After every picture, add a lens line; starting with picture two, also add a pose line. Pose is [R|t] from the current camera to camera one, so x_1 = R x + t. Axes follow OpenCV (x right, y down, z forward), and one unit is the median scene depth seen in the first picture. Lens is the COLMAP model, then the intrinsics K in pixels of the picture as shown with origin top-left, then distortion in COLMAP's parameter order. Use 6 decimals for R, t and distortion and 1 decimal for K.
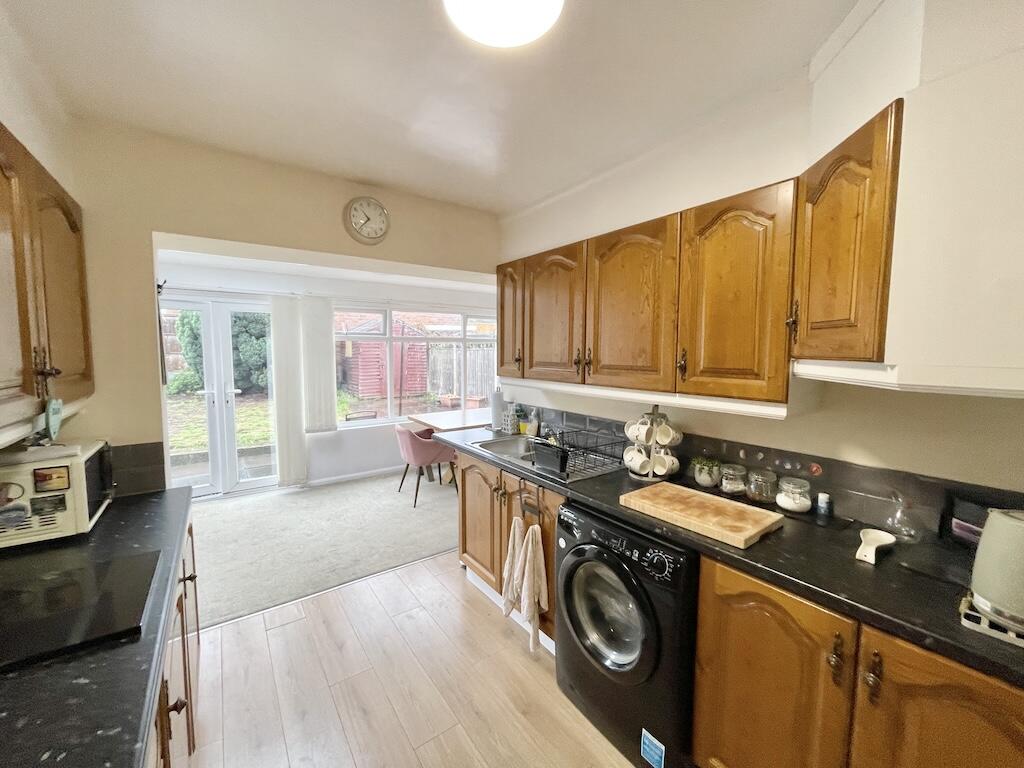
lens RADIAL K [[409.8, 0, 512.7], [0, 409.8, 380.9], [0, 0, 1]] dist [0.000233, -0.000008]
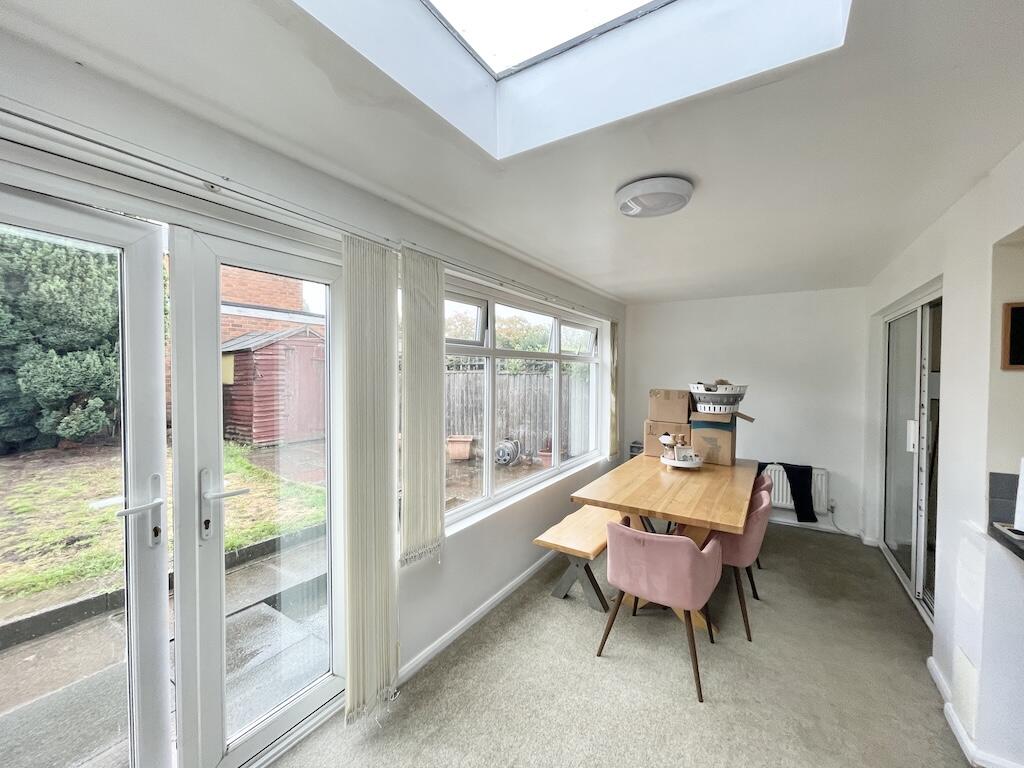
lens RADIAL K [[409.8, 0, 511.9], [0, 409.8, 382.7], [0, 0, 1]] dist [0.000233, -0.000008]
pose [[0.930318, -0.006577, 0.366694, -0.255555], [0.025651, 0.998558, -0.047168, -0.020597], [-0.365855, 0.053287, 0.929145, 0.252607]]
